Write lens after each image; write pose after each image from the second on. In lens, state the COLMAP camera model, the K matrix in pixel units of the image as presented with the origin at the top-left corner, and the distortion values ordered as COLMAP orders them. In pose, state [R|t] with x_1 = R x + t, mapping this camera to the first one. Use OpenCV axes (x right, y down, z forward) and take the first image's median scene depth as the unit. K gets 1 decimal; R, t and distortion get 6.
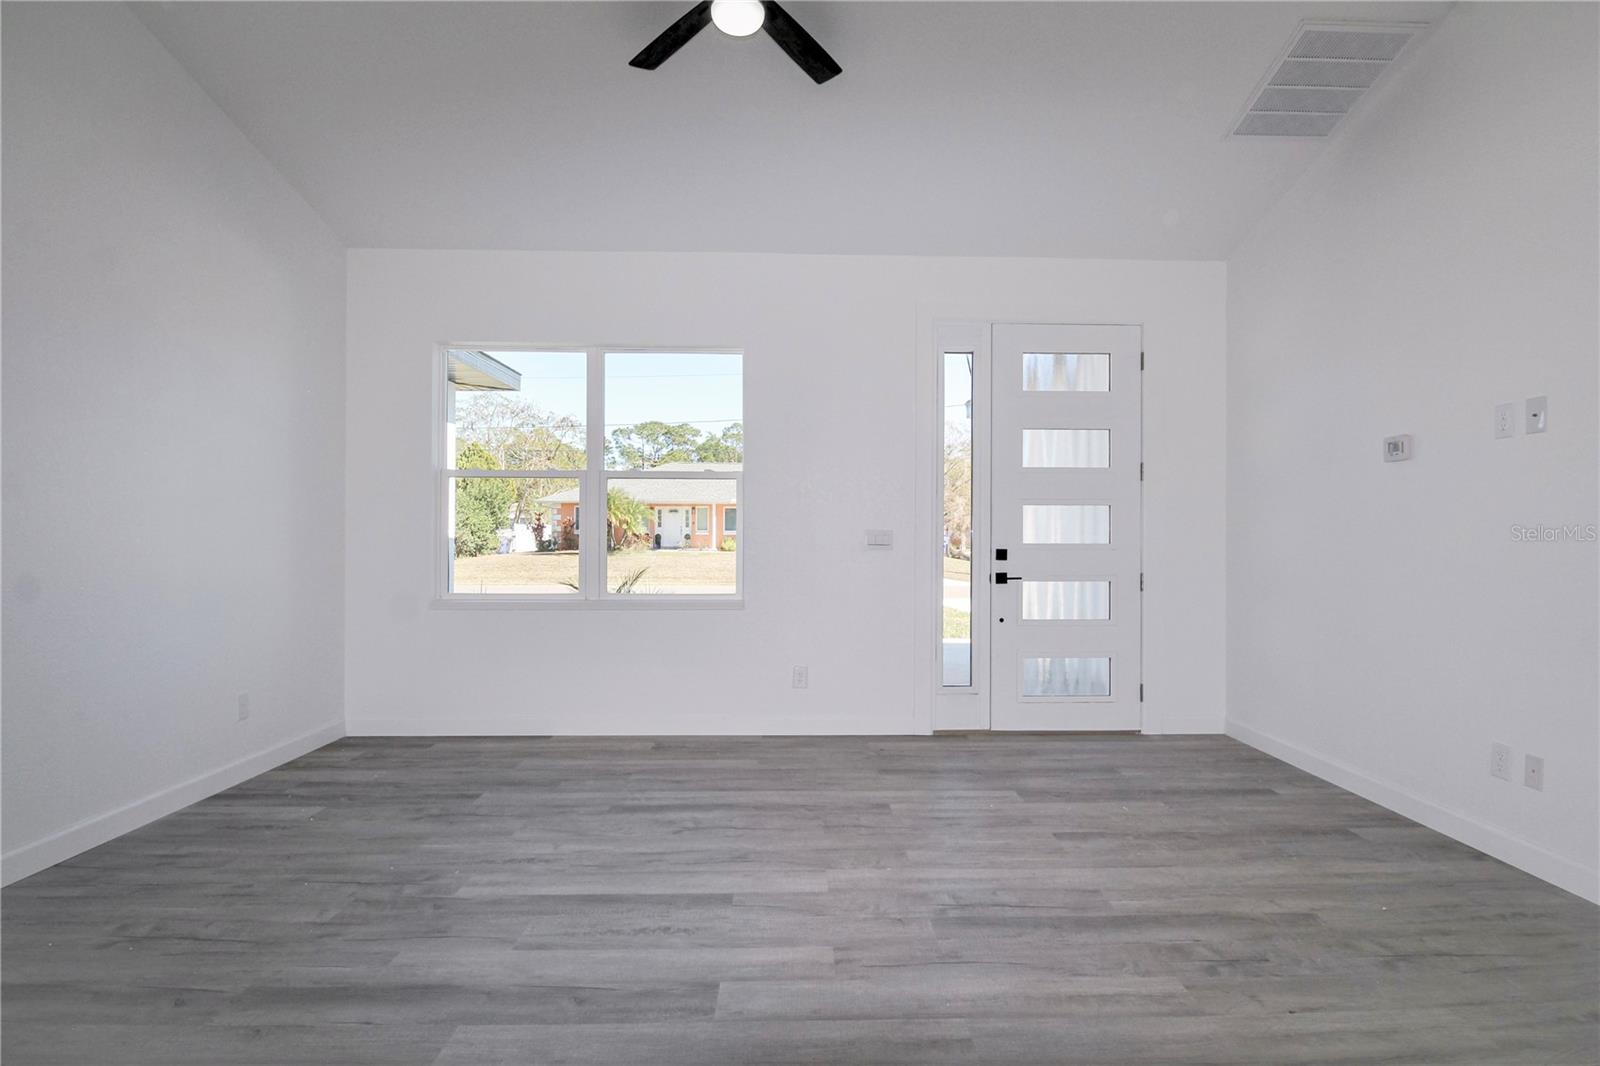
lens RADIAL K [[793.9, 0, 800.0], [0, 793.9, 533.0], [0, 0, 1]] dist [-0.002168, -0.000626]
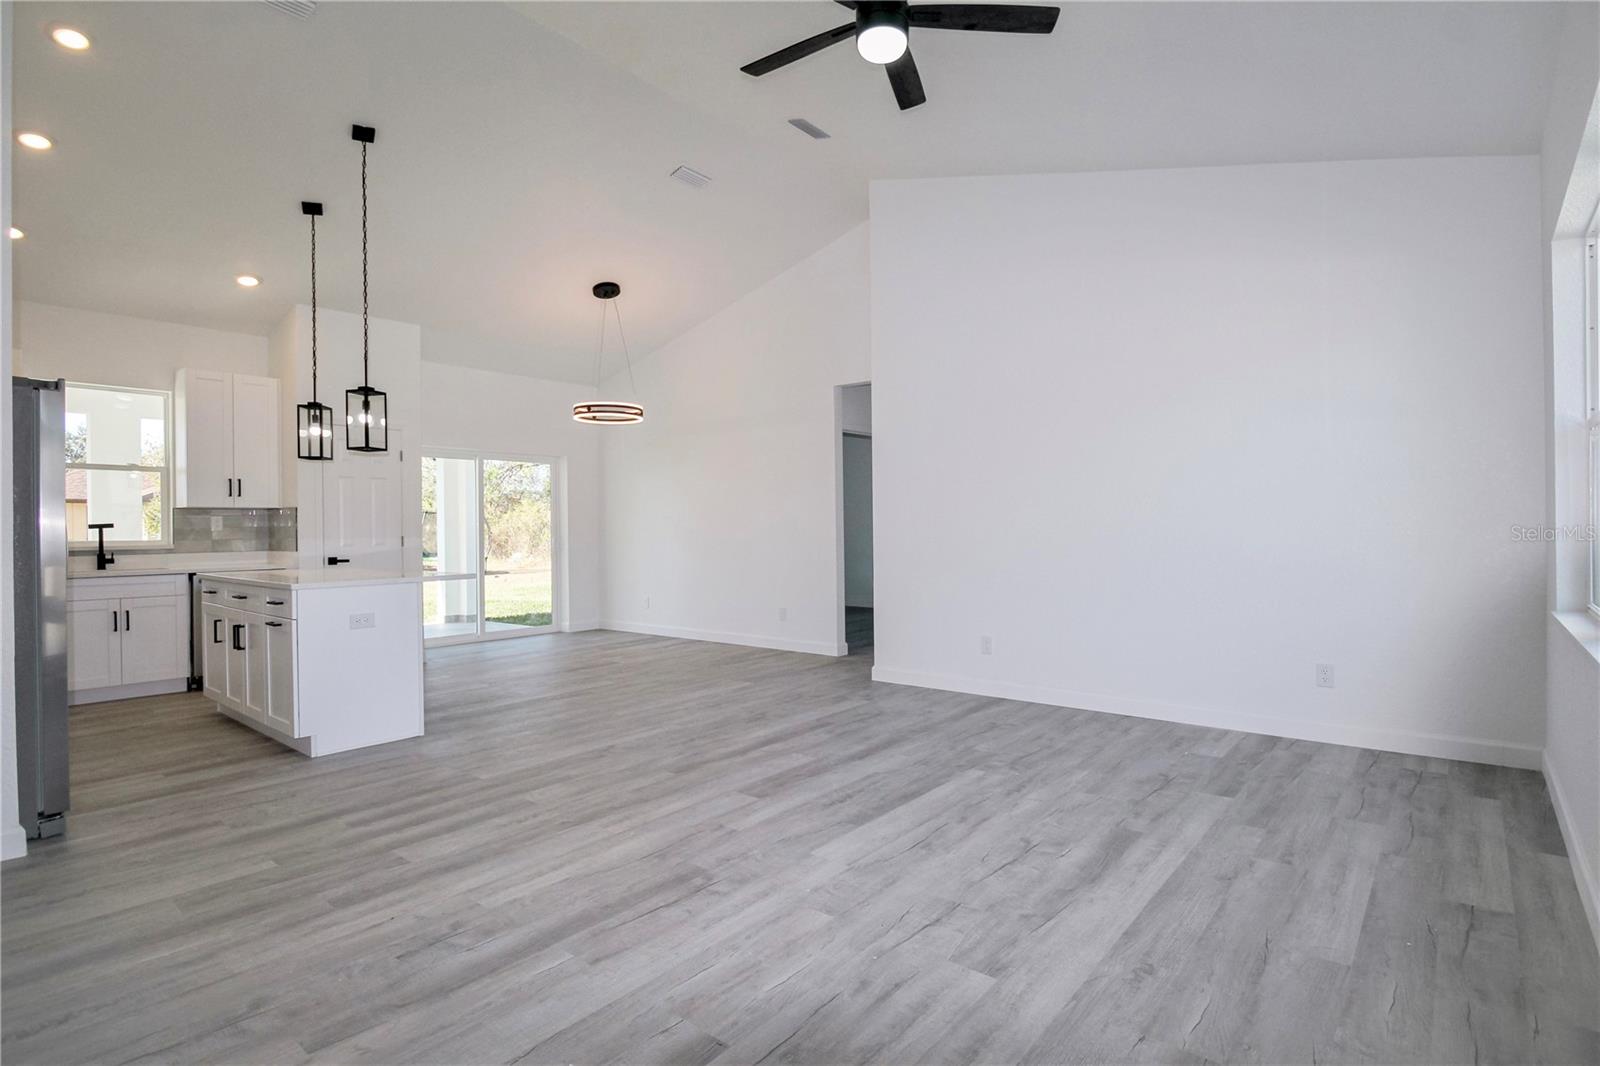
lens RADIAL K [[793.9, 0, 800.0], [0, 793.9, 533.0], [0, 0, 1]] dist [-0.002168, -0.000626]
pose [[-0.648961, 0.009441, -0.760763, 0.834501], [0.010049, 0.999942, 0.003837, 0.023156], [0.760755, -0.005155, -0.649018, 1.664854]]
